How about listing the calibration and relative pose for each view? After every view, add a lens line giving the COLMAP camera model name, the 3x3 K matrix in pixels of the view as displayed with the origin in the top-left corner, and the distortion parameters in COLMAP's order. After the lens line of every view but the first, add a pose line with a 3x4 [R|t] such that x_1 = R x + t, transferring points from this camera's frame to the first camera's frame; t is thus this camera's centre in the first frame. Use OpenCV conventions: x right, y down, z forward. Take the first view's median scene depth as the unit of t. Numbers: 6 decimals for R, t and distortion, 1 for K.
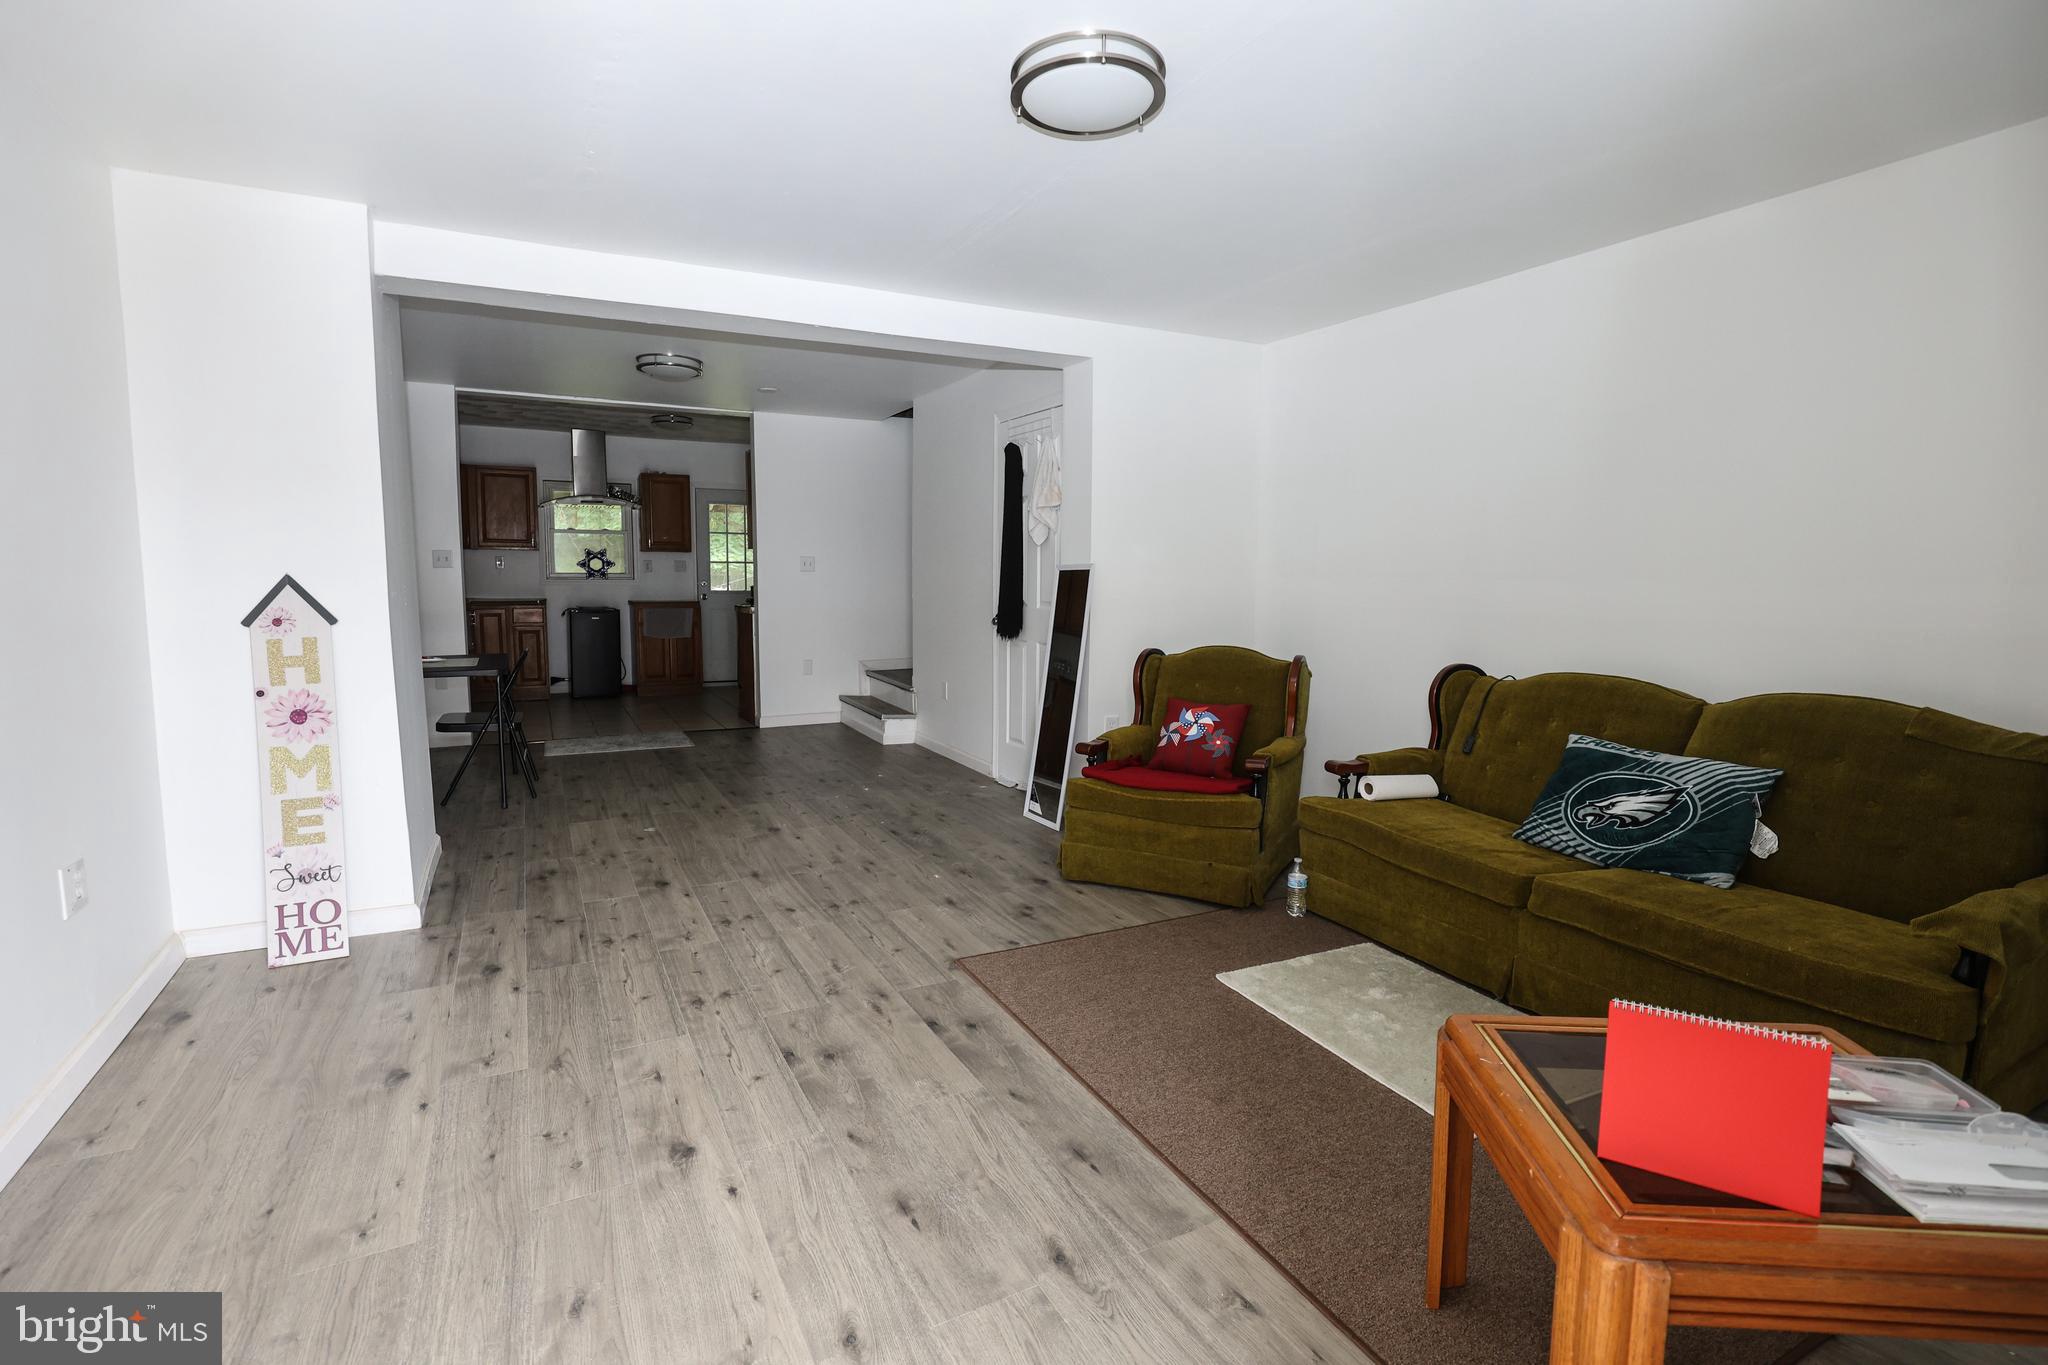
lens RADIAL K [[959.1, 0, 1024.0], [0, 959.1, 682.5], [0, 0, 1]] dist [-0.036965, 0.007018]
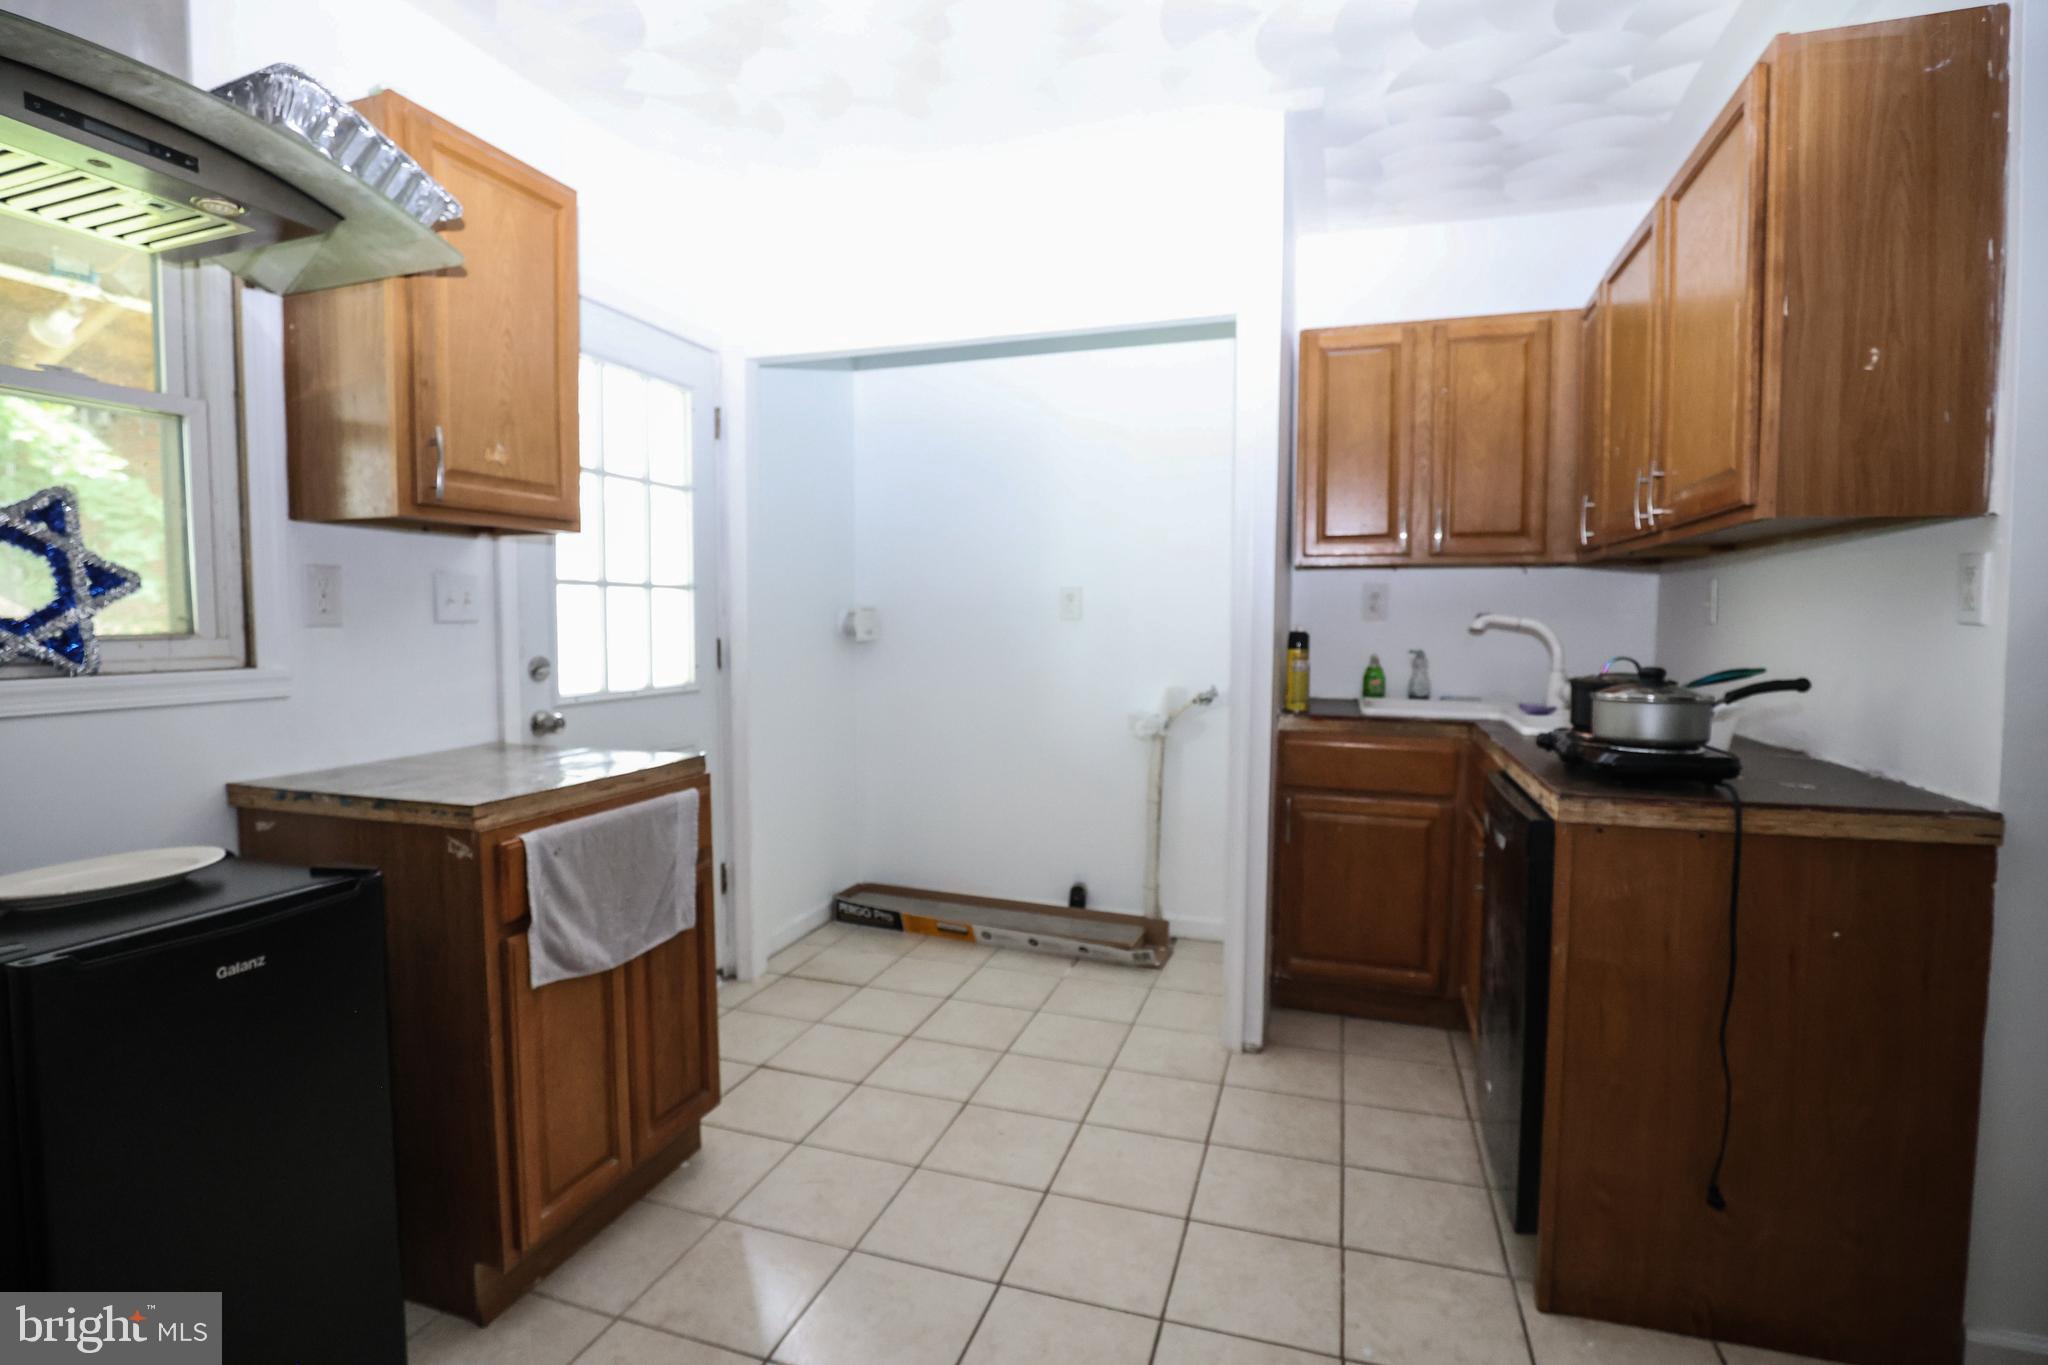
lens RADIAL K [[959.1, 0, 1024.0], [0, 959.1, 682.5], [0, 0, 1]] dist [-0.036965, 0.007018]
pose [[0.720921, -0.051117, 0.691129, -0.442896], [0.077056, 0.997005, -0.006637, -0.095552], [-0.688720, 0.058040, 0.722700, 0.789619]]
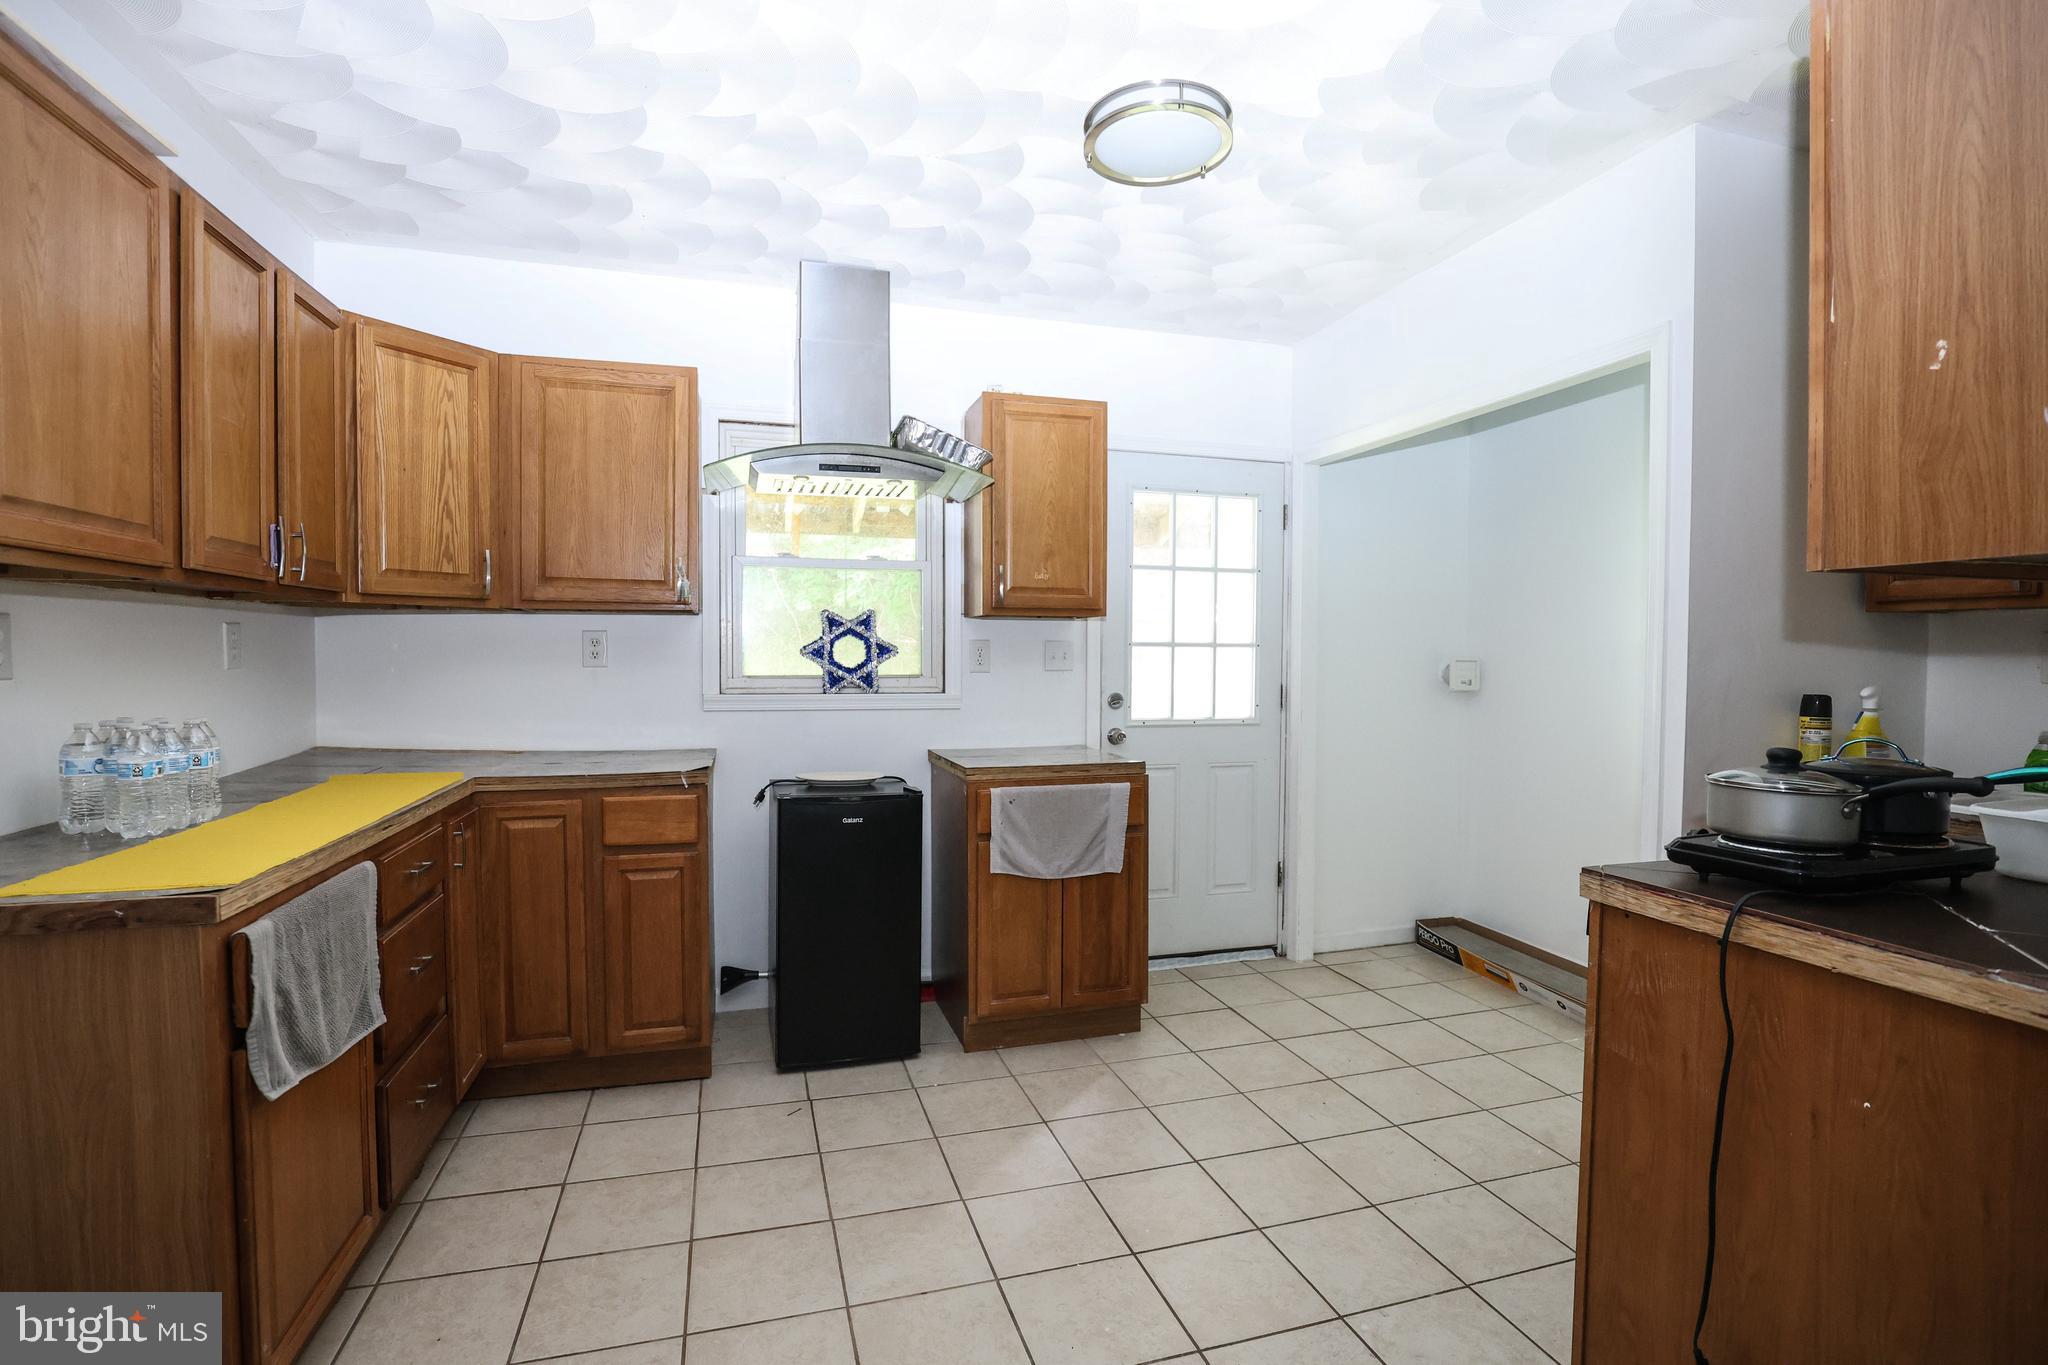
lens RADIAL K [[949.0, 0, 1026.3], [0, 949.0, 692.2], [0, 0, 1]] dist [-0.014363, 0.000459]
pose [[0.982877, 0.006459, -0.184151, -0.320565], [-0.019354, 0.997476, -0.068310, -0.086600], [0.183245, 0.070705, 0.980521, 0.666186]]
